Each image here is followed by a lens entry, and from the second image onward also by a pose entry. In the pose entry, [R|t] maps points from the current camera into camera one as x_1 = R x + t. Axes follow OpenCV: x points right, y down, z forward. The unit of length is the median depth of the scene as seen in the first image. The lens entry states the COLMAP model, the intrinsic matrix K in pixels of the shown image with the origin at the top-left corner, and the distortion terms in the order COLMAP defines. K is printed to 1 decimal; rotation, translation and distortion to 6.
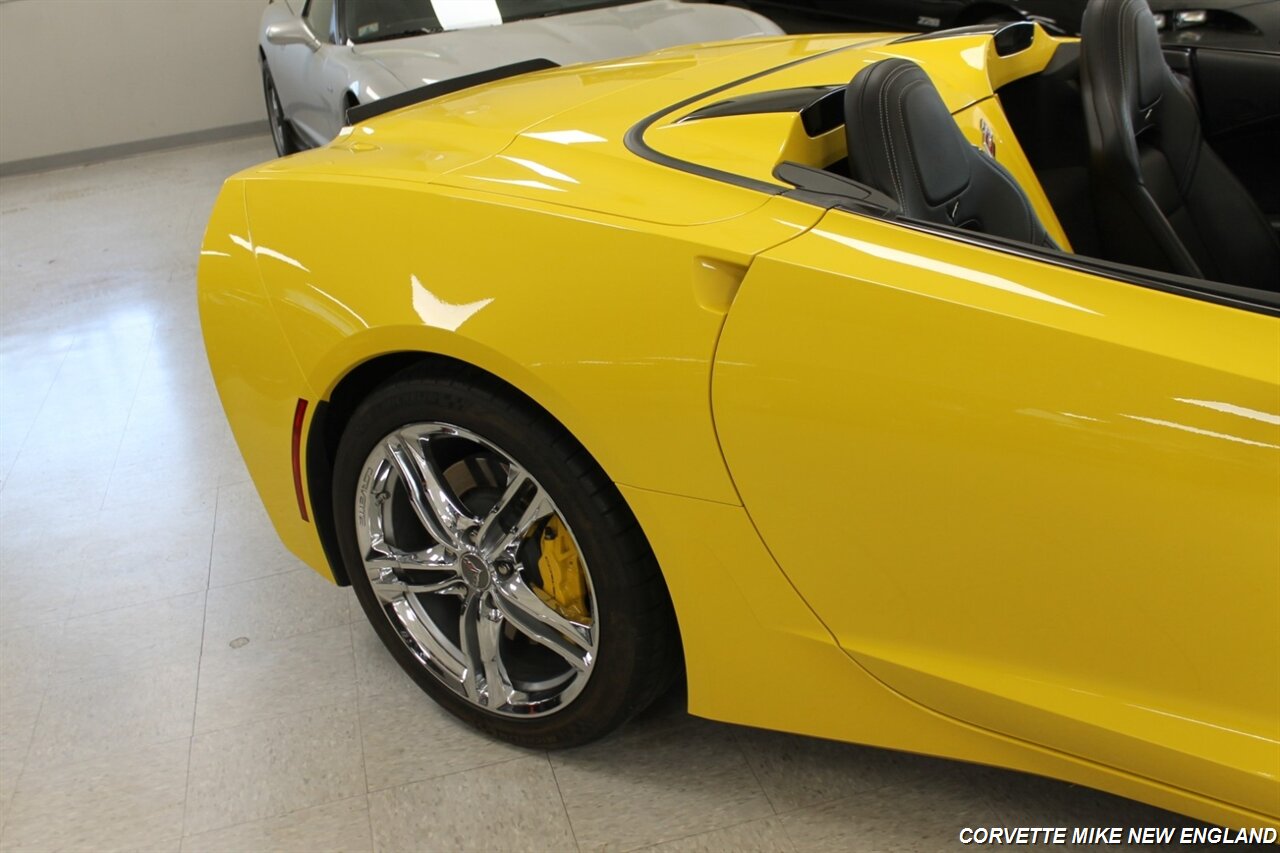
lens RADIAL K [[1261.3, 0, 640.0], [0, 1261.3, 426.5], [0, 0, 1]] dist [-0.133313, 0.125187]
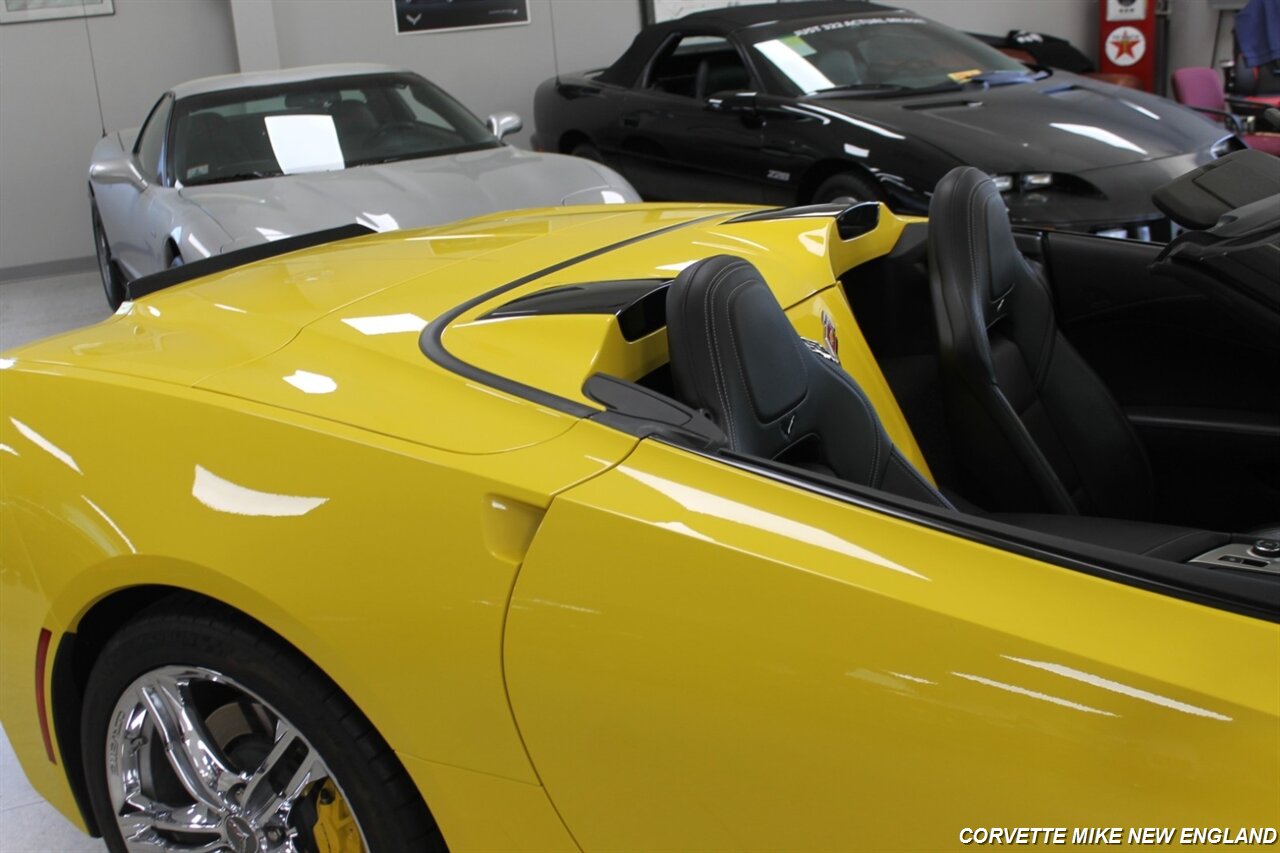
lens RADIAL K [[1237.5, 0, 626.7], [0, 1237.5, 420.5], [0, 0, 1]] dist [-0.118506, 0.091229]
pose [[0.995600, 0.008644, 0.093308, 0.049009], [0.000201, 0.995537, -0.094372, -0.085509], [-0.093707, 0.093976, 0.991155, 0.124737]]
